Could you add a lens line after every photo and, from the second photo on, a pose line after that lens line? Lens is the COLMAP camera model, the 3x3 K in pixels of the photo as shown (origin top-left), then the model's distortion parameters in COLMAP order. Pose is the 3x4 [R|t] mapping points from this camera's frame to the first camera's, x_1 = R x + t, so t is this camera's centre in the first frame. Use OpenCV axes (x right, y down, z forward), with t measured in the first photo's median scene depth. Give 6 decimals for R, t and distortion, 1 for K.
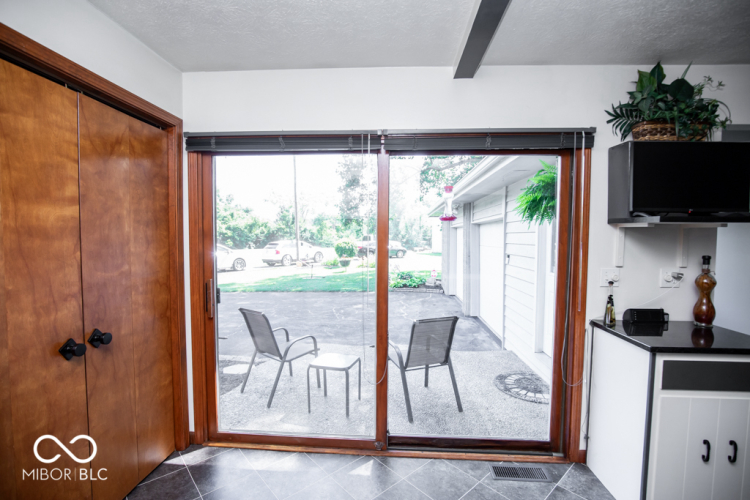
lens RADIAL K [[339.5, 0, 372.8], [0, 339.5, 256.4], [0, 0, 1]] dist [-0.001877, -0.000053]
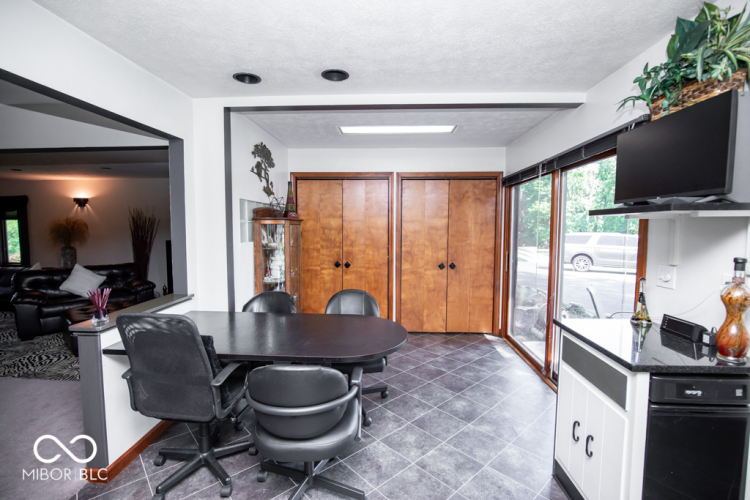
lens RADIAL K [[339.5, 0, 372.7], [0, 339.5, 249.9], [0, 0, 1]] dist [-0.001877, -0.000053]
pose [[0.028929, 0.062617, -0.997618, 1.662274], [-0.059183, 0.996392, 0.060824, -0.017147], [0.997828, 0.057282, 0.032530, 0.214431]]
